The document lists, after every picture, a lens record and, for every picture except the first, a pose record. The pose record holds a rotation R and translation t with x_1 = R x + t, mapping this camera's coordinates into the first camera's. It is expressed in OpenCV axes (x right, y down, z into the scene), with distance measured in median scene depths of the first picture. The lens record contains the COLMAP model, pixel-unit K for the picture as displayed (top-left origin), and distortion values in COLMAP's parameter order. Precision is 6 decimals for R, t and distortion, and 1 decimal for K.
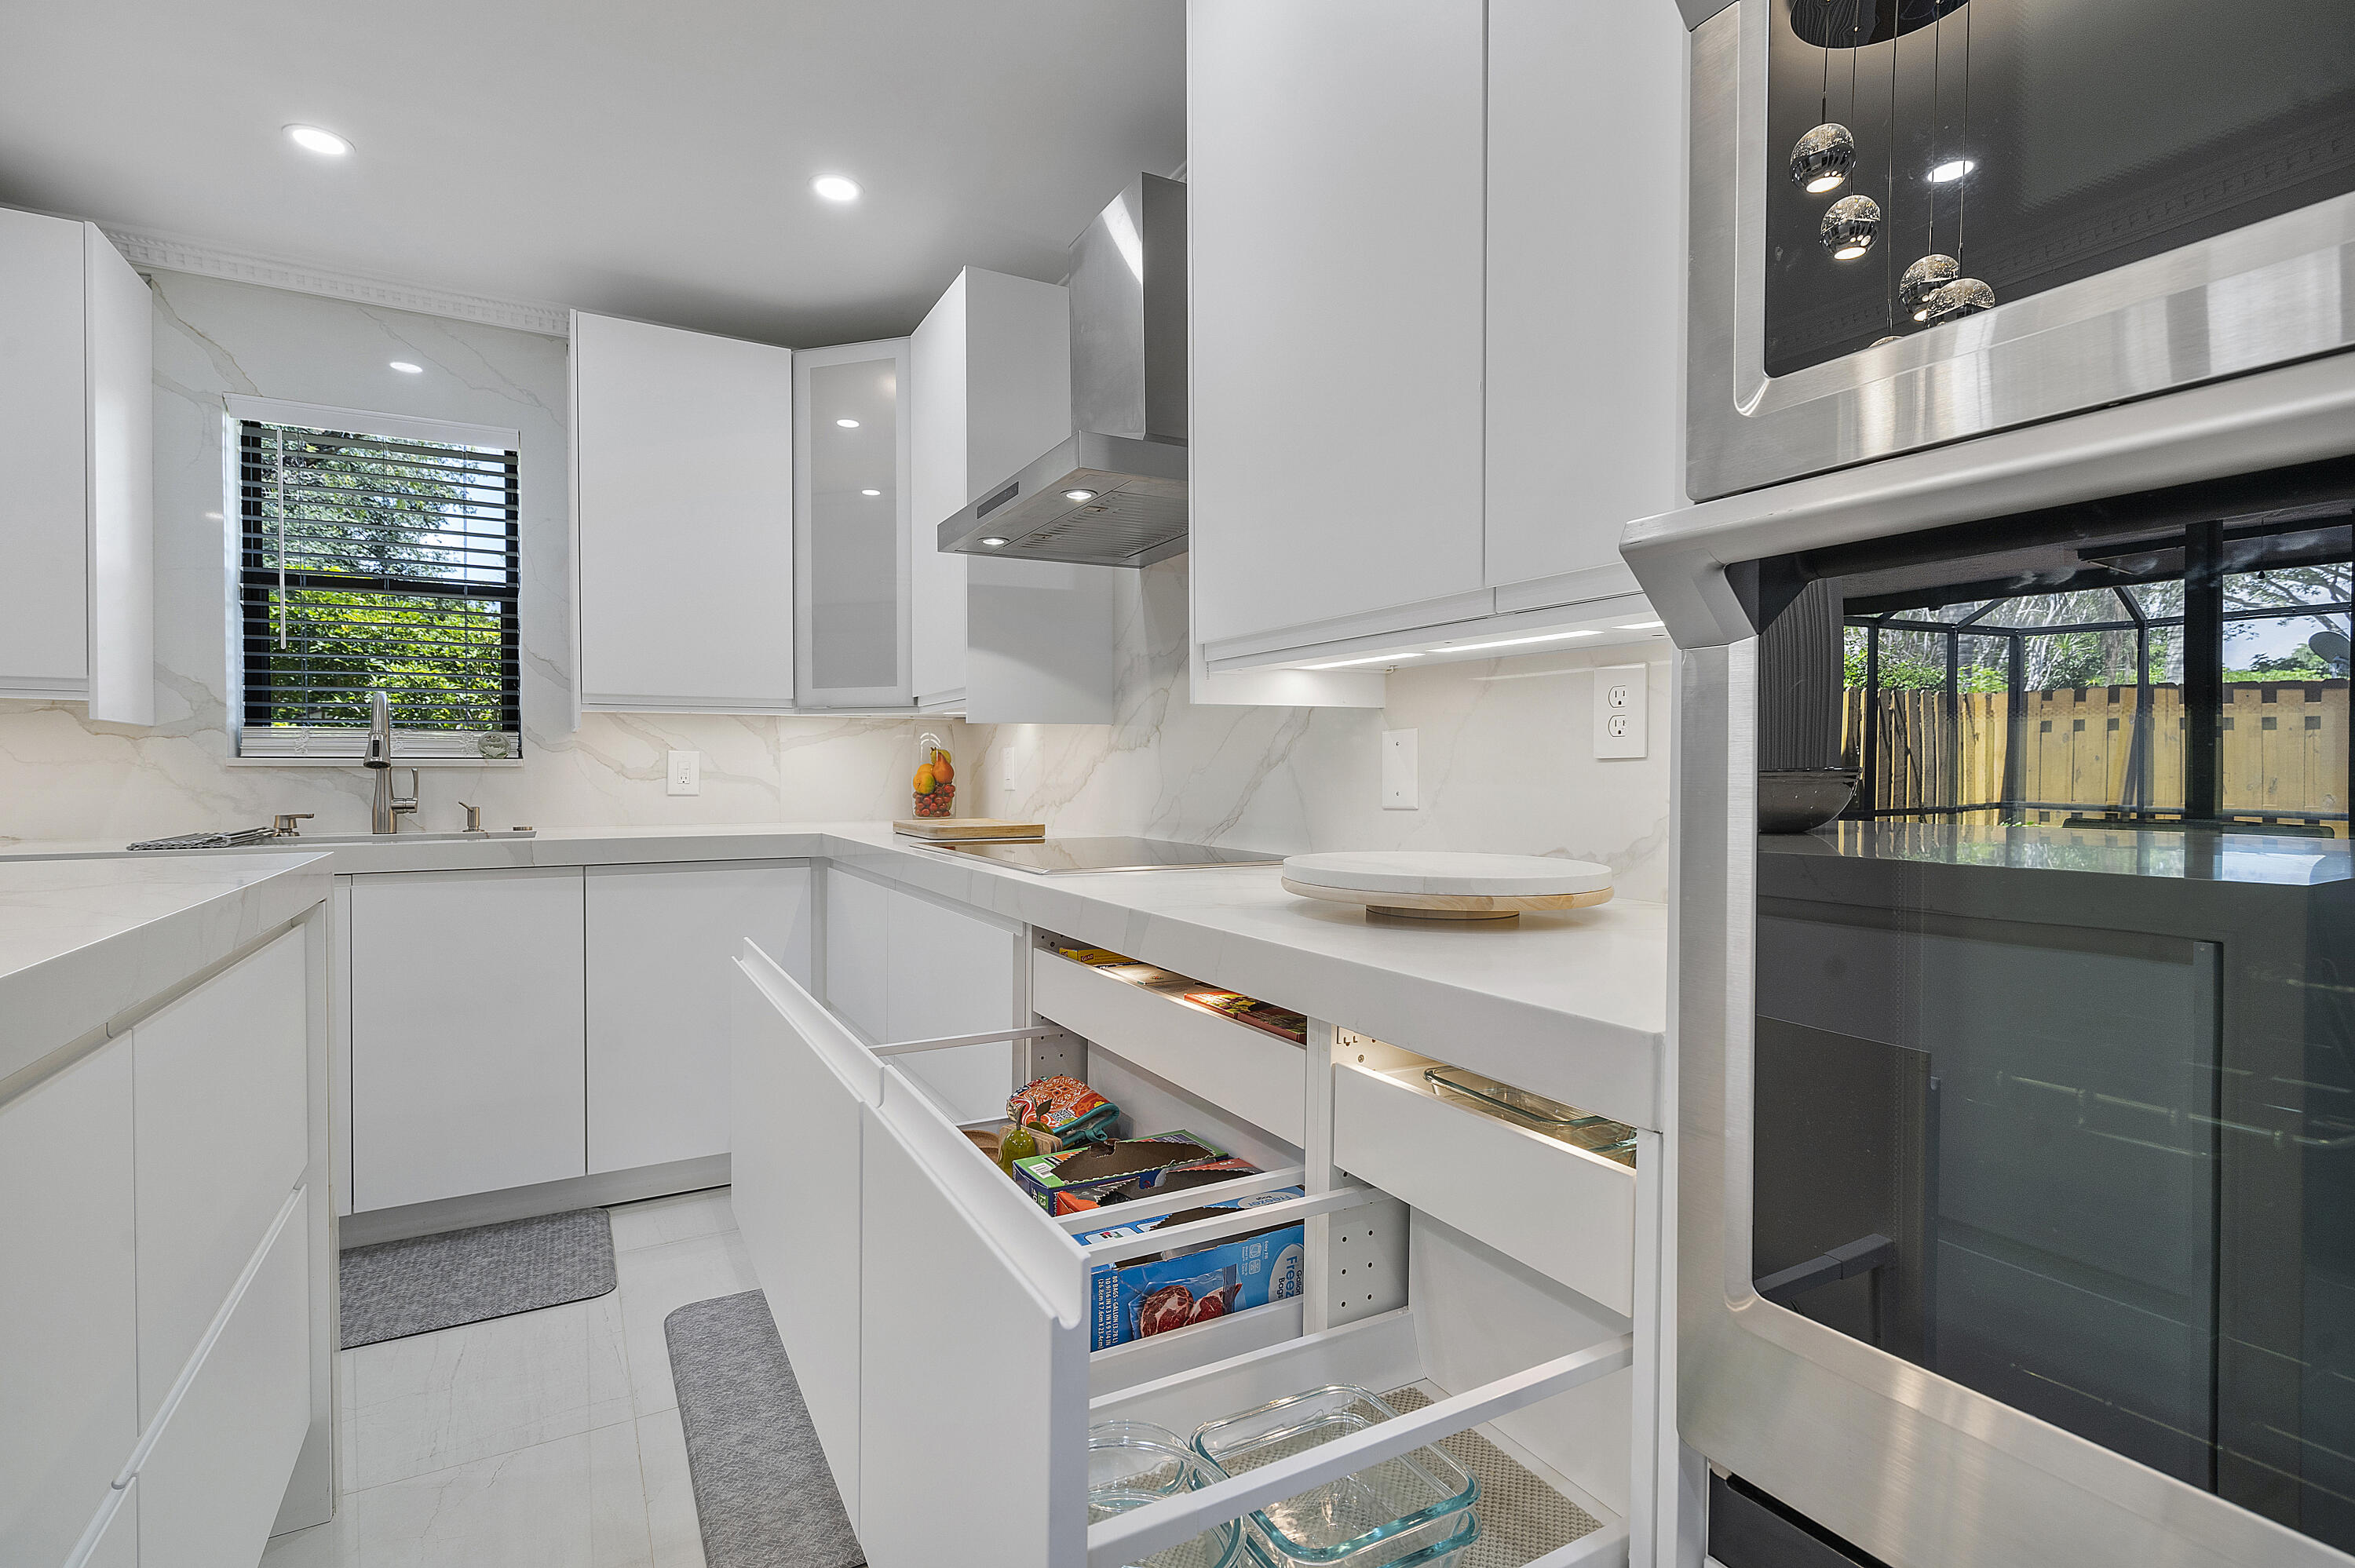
lens RADIAL K [[1102.0, 0, 1175.0], [0, 1102.0, 787.0], [0, 0, 1]] dist [0.001335, -0.001285]
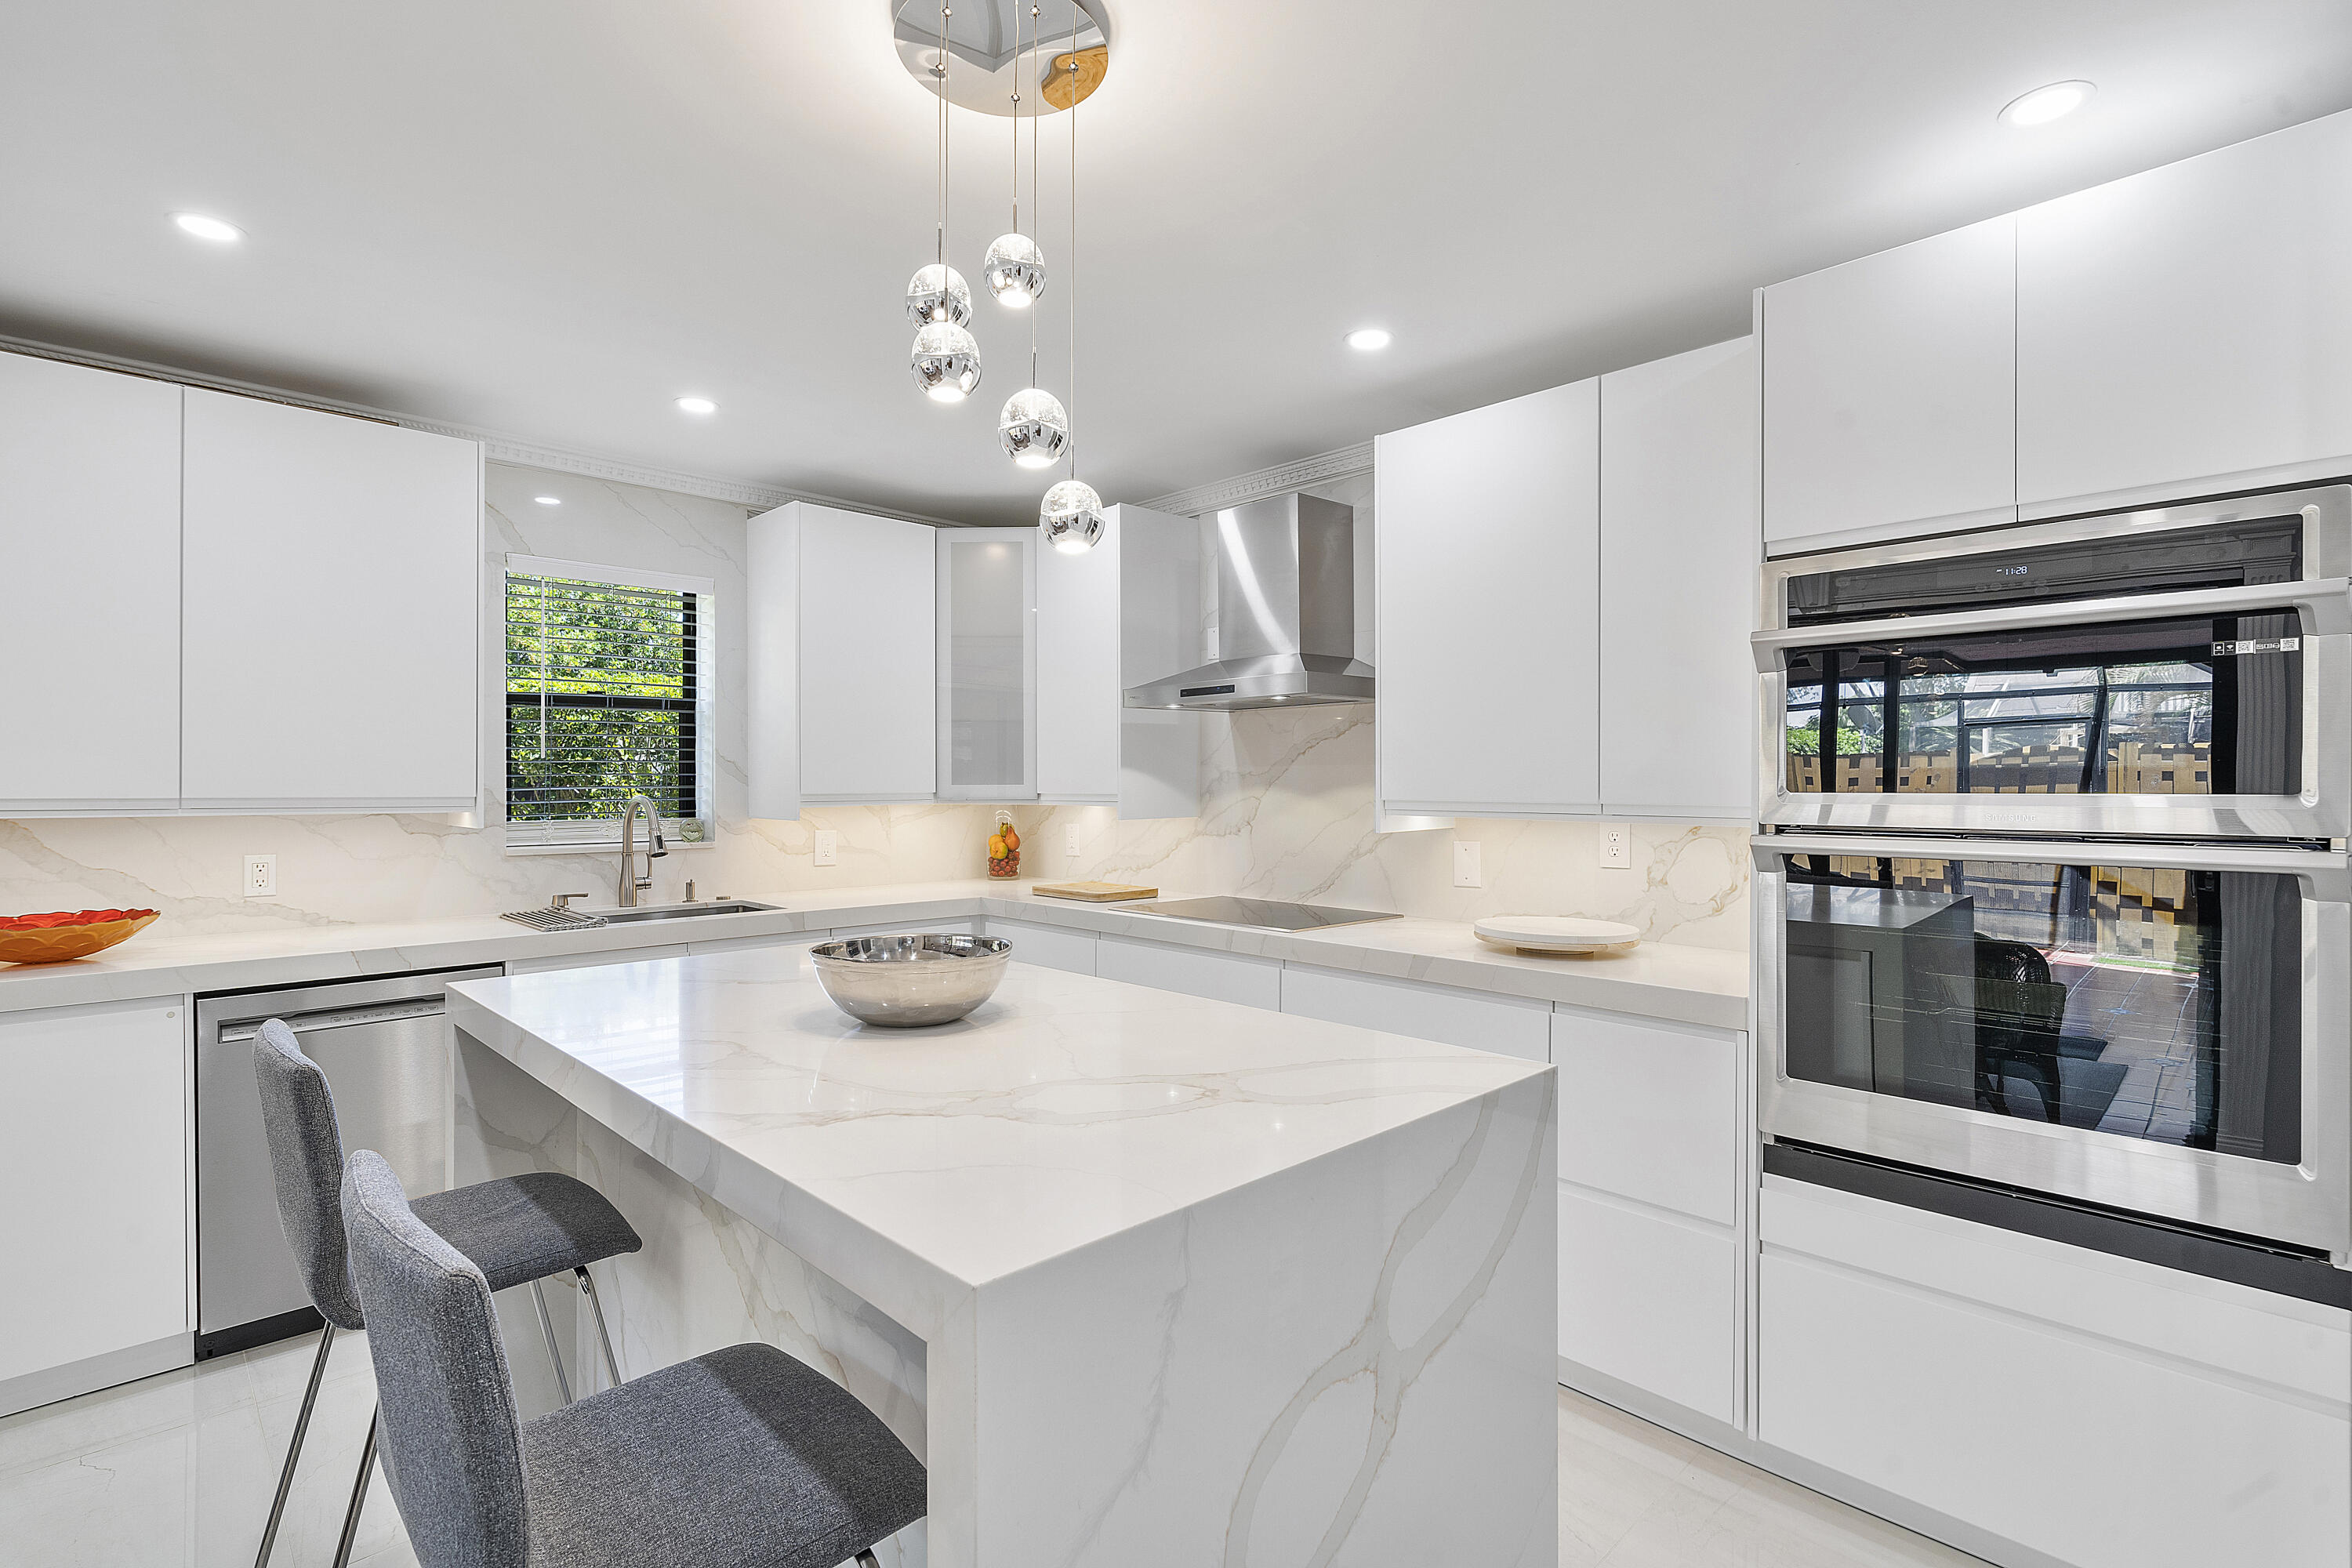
lens RADIAL K [[1101.5, 0, 1169.9], [0, 1101.5, 785.8], [0, 0, 1]] dist [-0.002981, -0.000394]
pose [[0.966740, -0.000697, 0.255759, -0.449667], [0.003834, 0.999923, -0.011766, -0.078215], [-0.255732, 0.012356, 0.966669, -0.366166]]
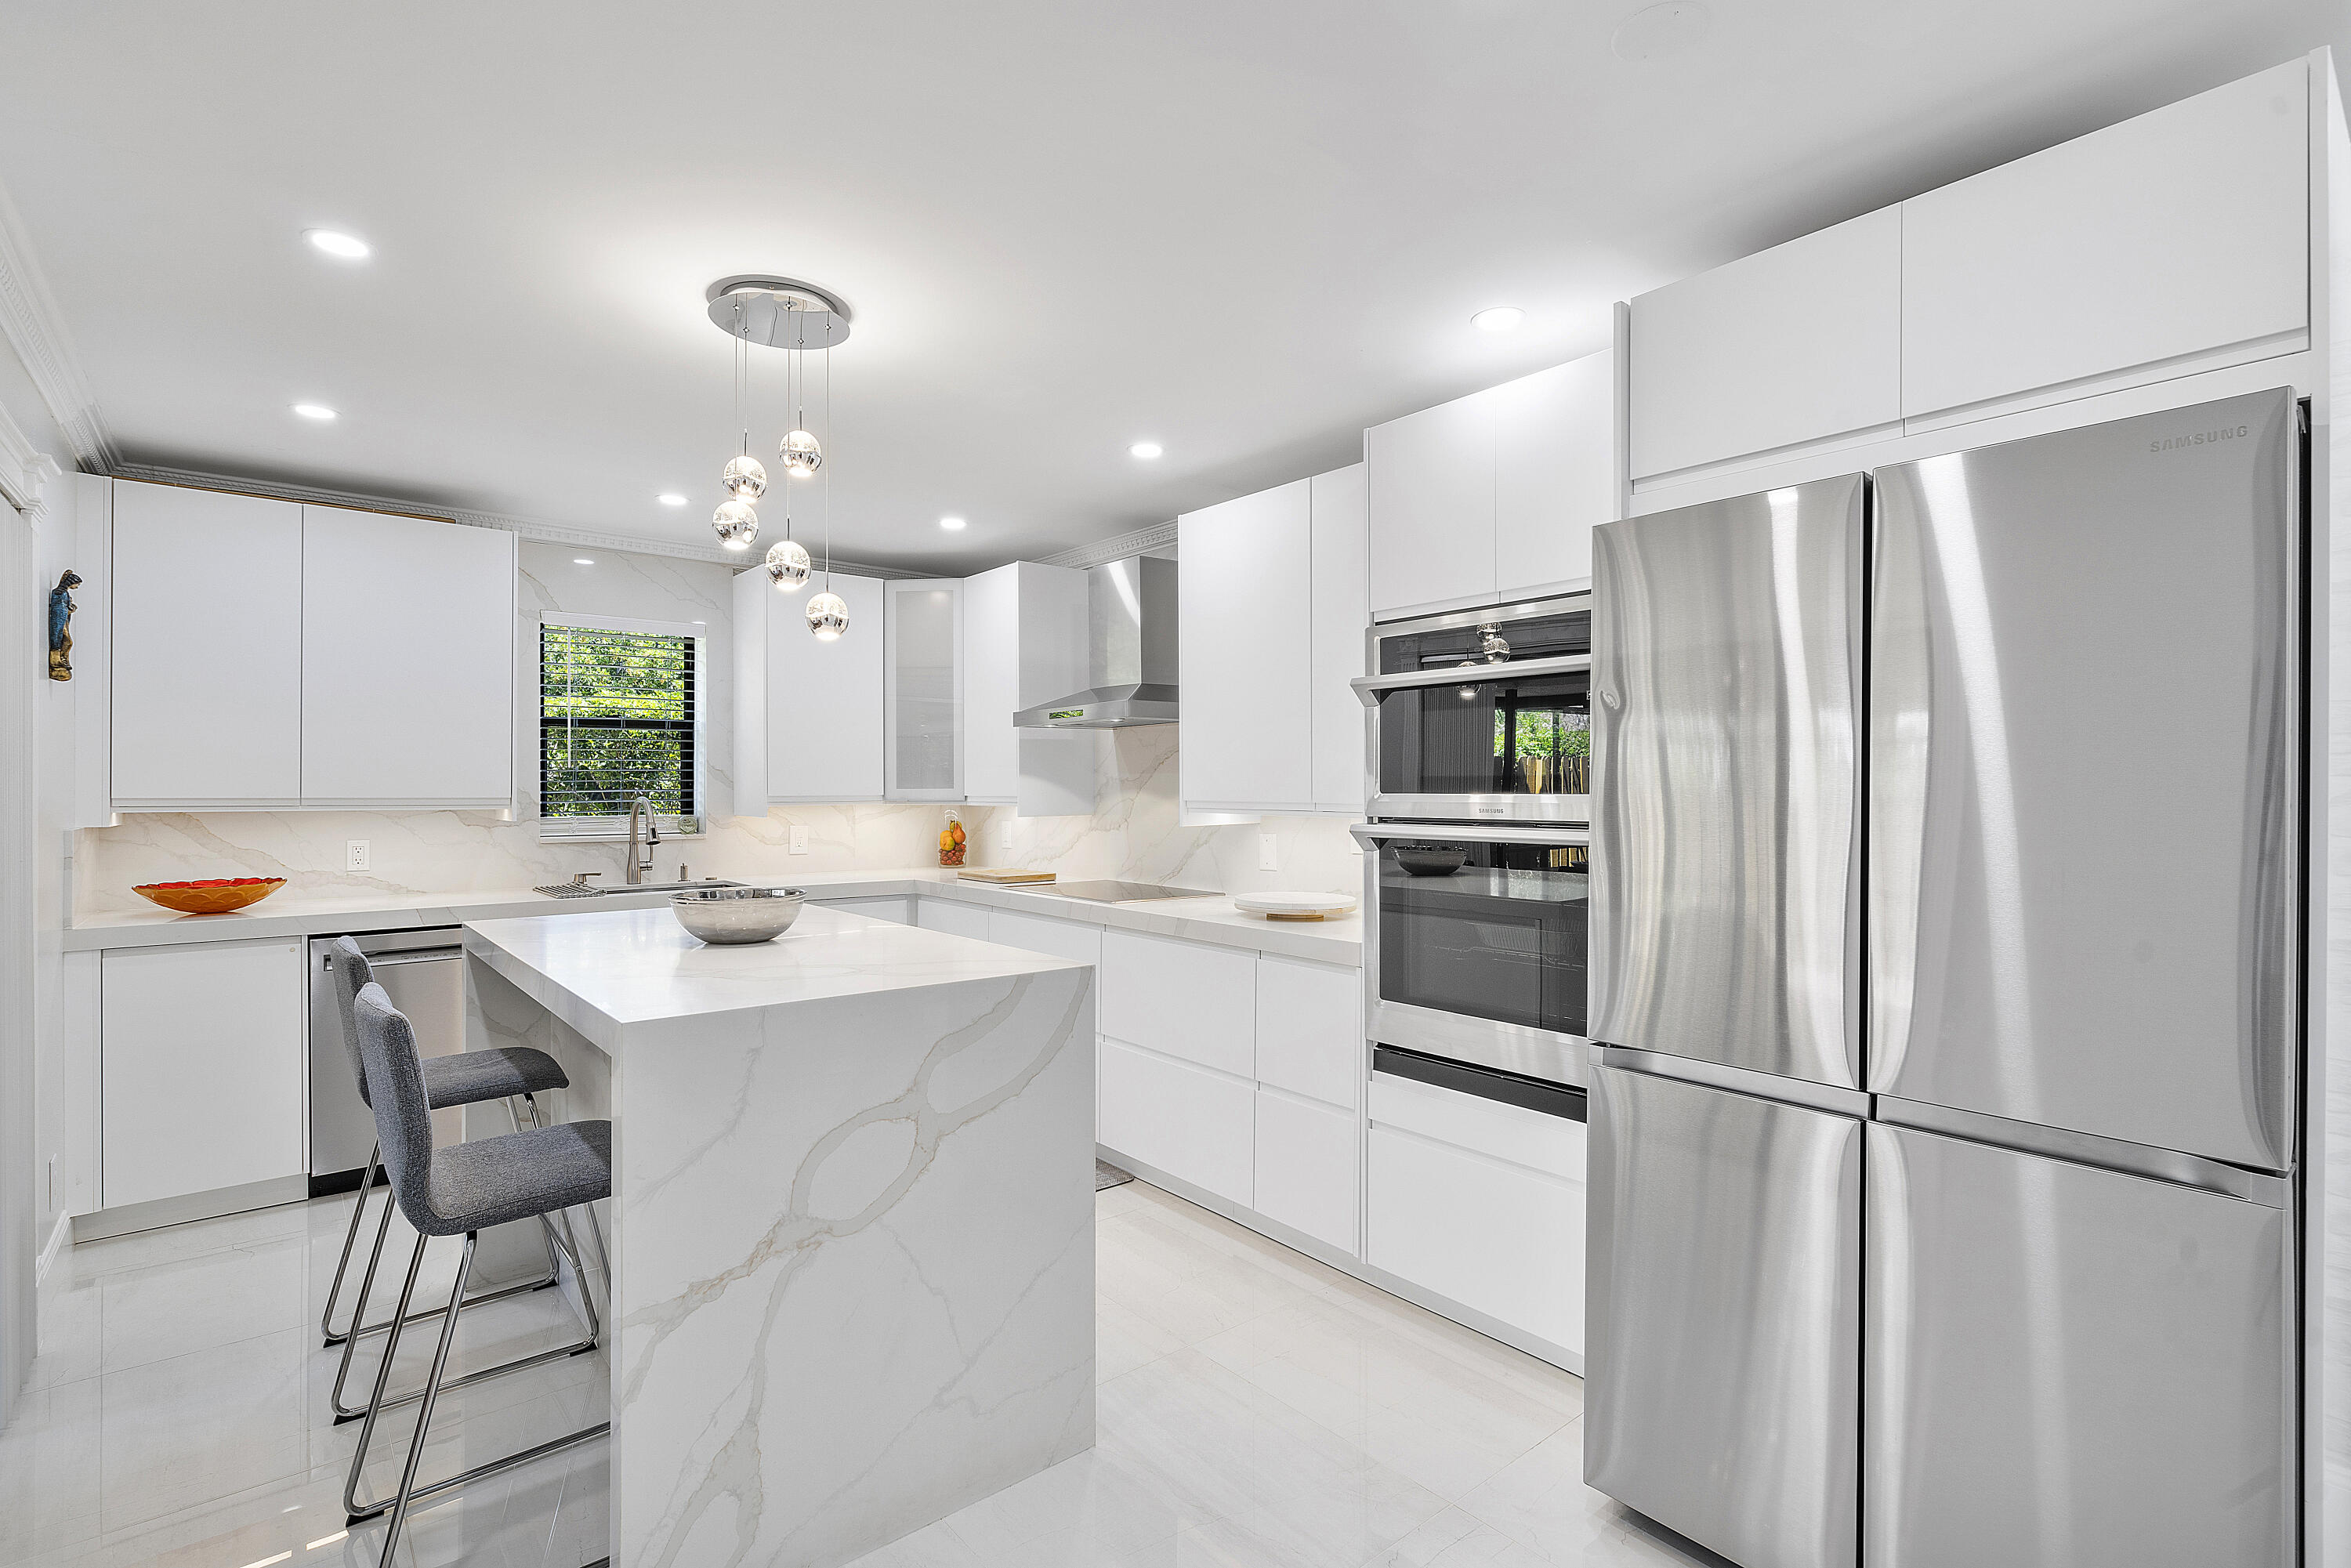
lens RADIAL K [[1101.0, 0, 1169.4], [0, 1101.0, 785.8], [0, 0, 1]] dist [-0.002981, -0.000394]
pose [[0.983645, -0.000137, 0.180117, -0.245751], [0.003095, 0.999865, -0.016140, -0.072432], [-0.180090, 0.016433, 0.983513, -0.715752]]
